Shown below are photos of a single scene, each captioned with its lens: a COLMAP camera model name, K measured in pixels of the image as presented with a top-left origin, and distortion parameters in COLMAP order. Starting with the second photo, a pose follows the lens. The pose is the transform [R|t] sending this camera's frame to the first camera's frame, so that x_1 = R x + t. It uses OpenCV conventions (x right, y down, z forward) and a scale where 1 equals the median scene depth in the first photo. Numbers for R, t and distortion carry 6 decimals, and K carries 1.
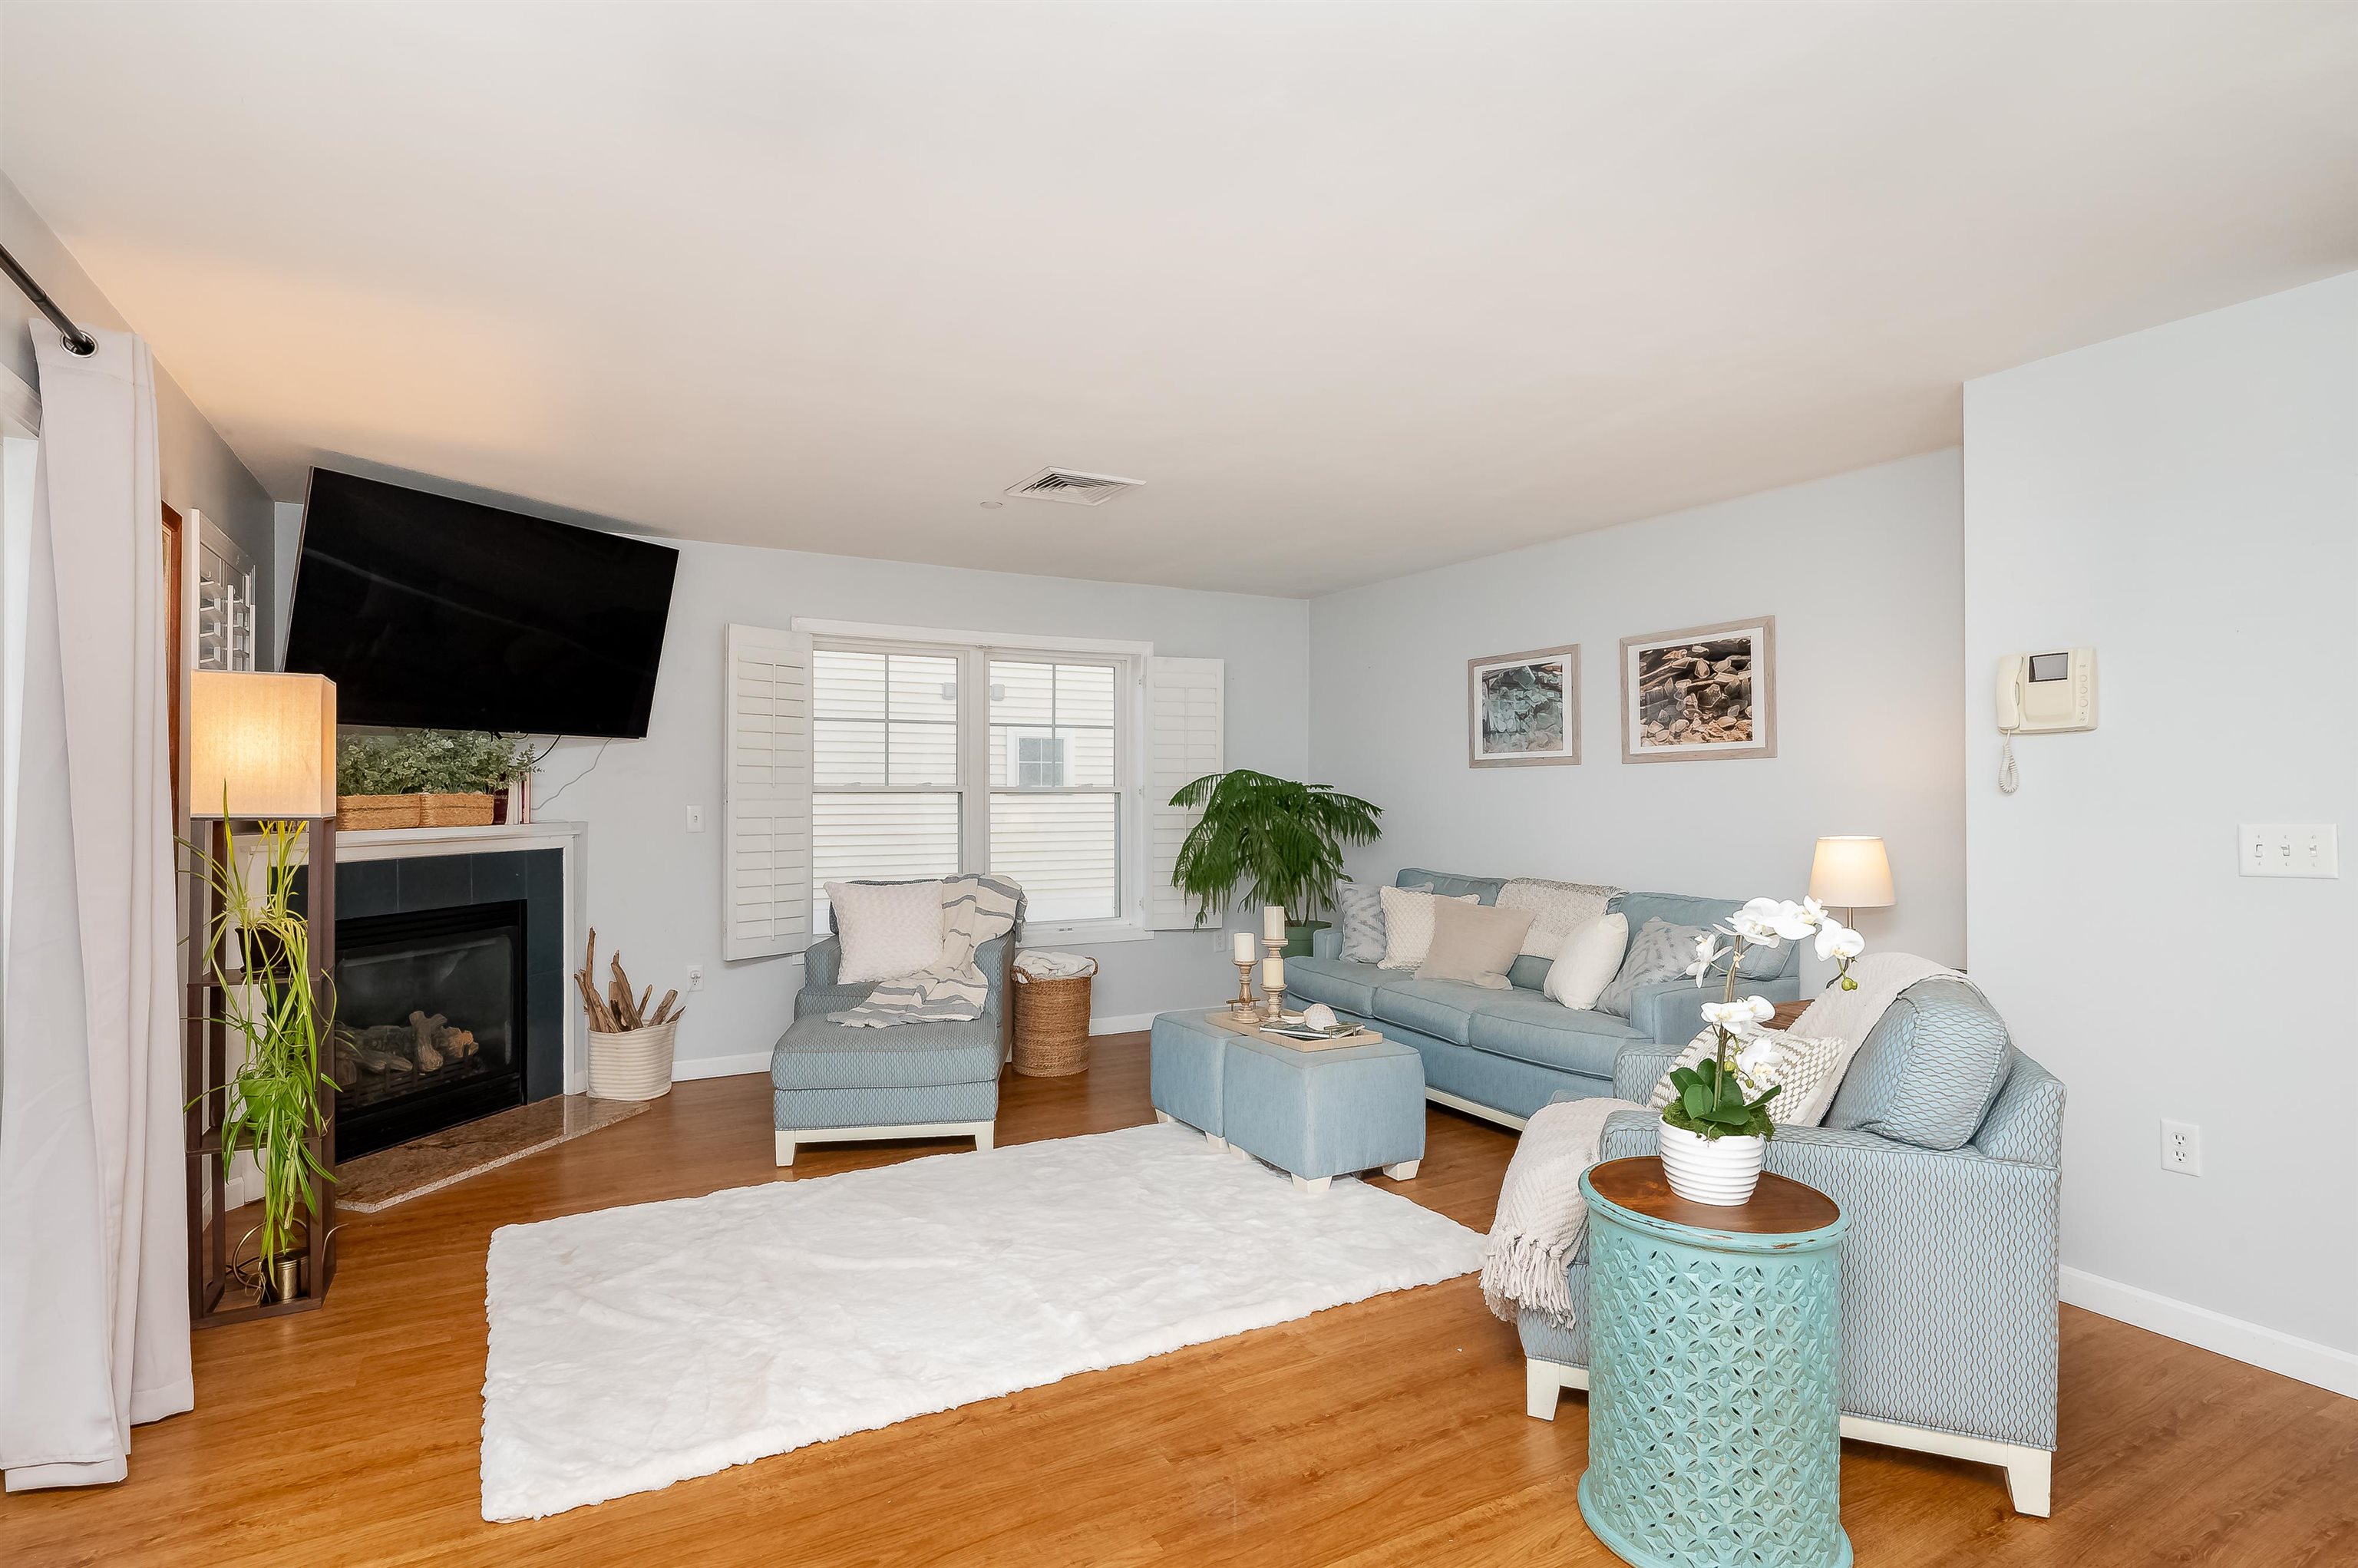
lens RADIAL K [[1172.1, 0, 1175.6], [0, 1172.1, 799.0], [0, 0, 1]] dist [-0.003917, 0.001215]
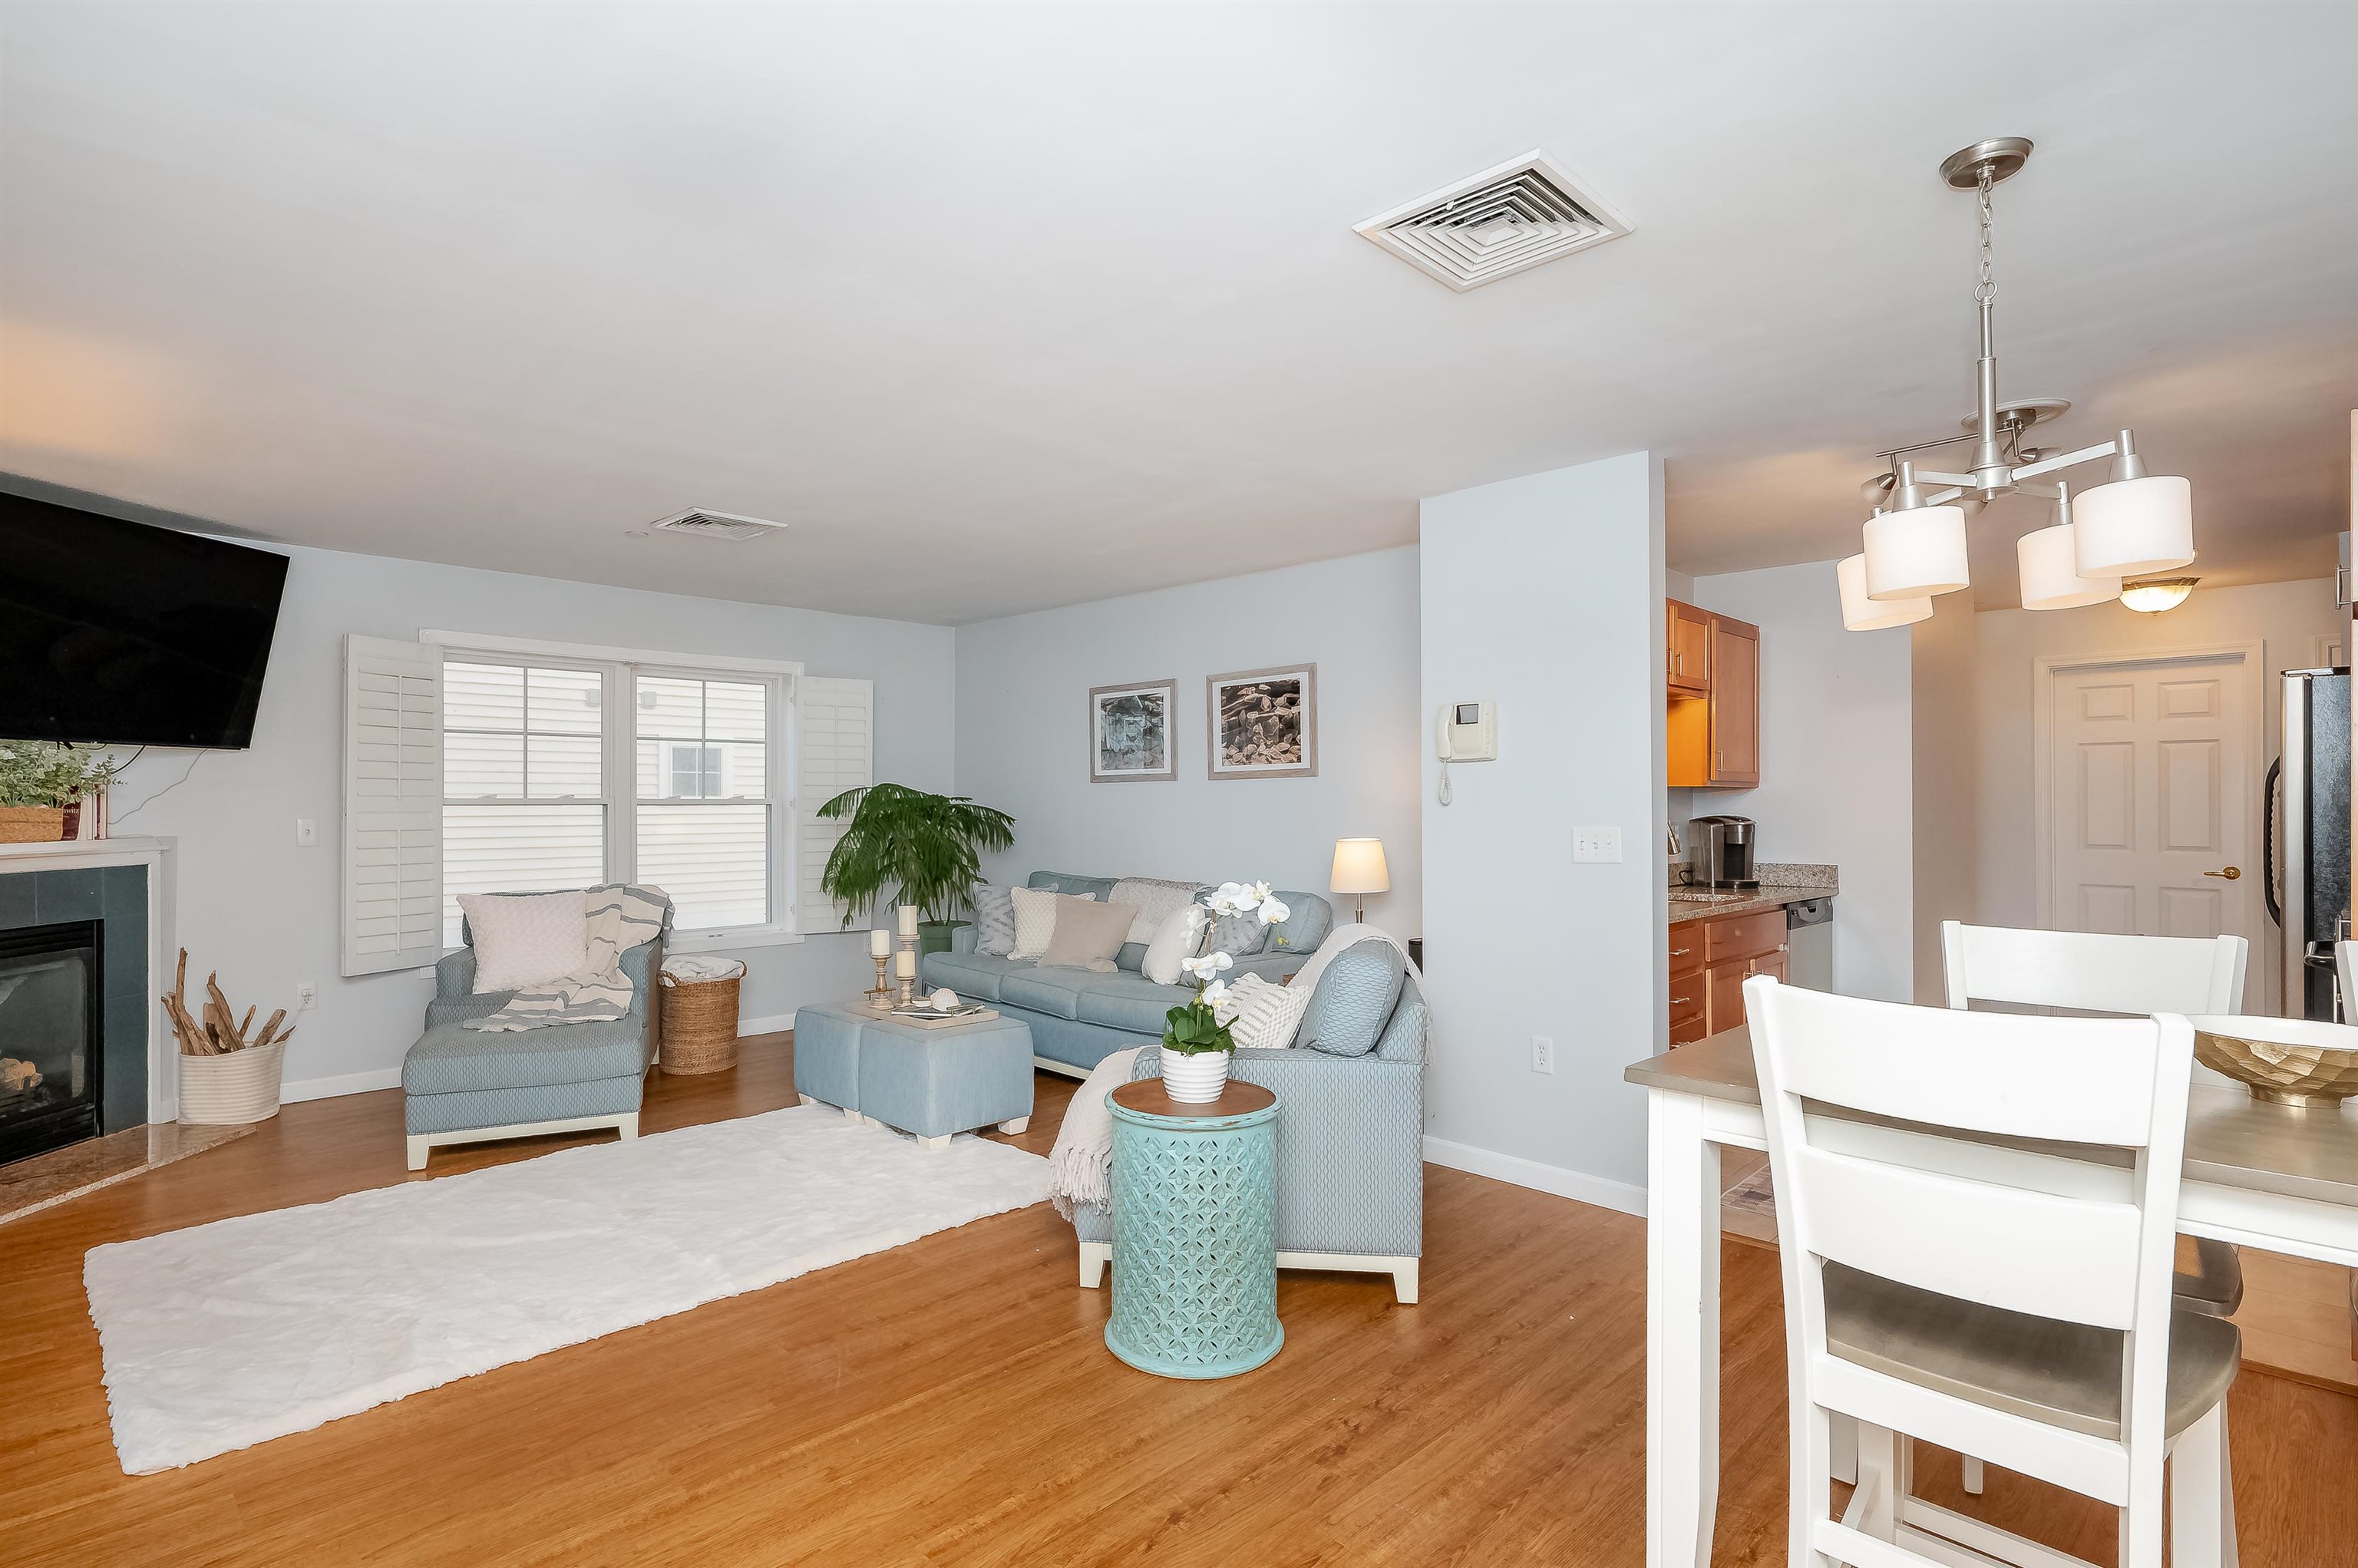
lens RADIAL K [[1172.1, 0, 1175.6], [0, 1172.1, 799.0], [0, 0, 1]] dist [-0.003917, 0.001215]
pose [[0.963848, -0.000539, 0.266452, 0.031986], [0.002579, 0.999970, -0.007303, -0.002290], [-0.266440, 0.007726, 0.963820, -0.158941]]
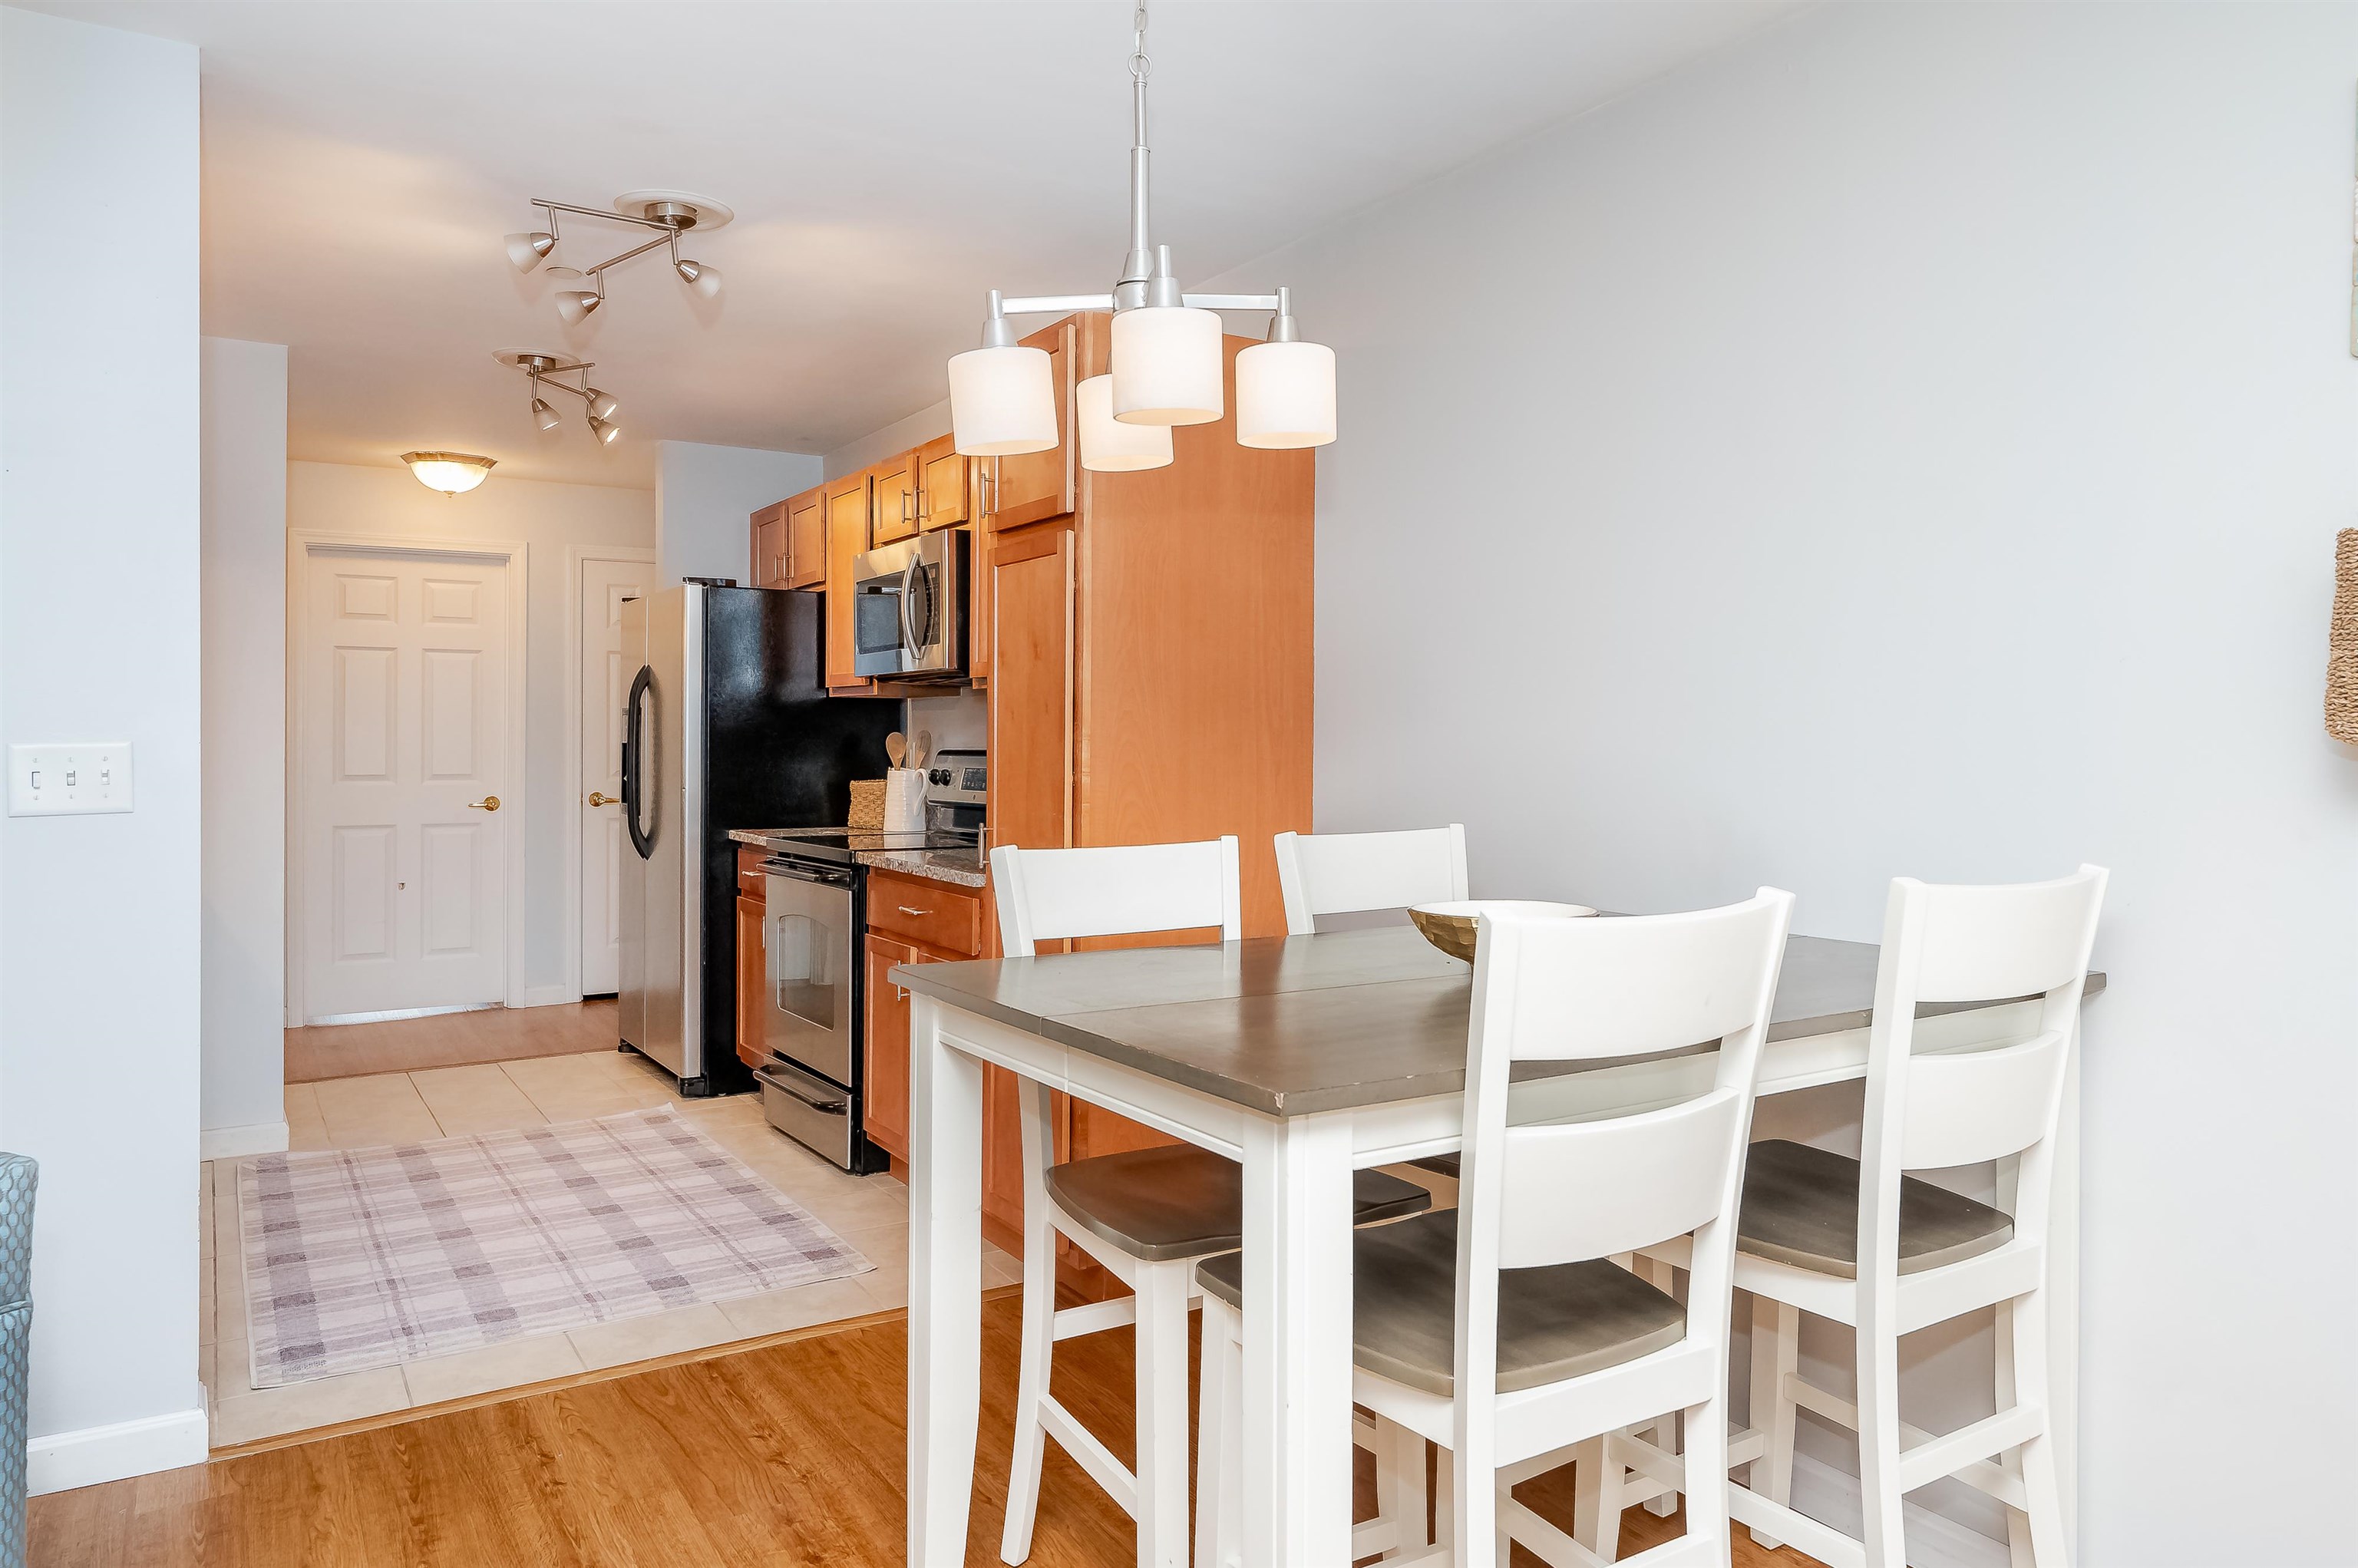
lens RADIAL K [[1558.4, 0, 1178.7], [0, 1558.4, 750.8], [0, 0, 1]] dist [0.000348, 0.000730]
pose [[-0.038975, -0.006366, 0.999220, -0.036200], [-0.001295, 0.999979, 0.006320, 0.011668], [-0.999239, -0.001047, -0.038982, 0.199570]]
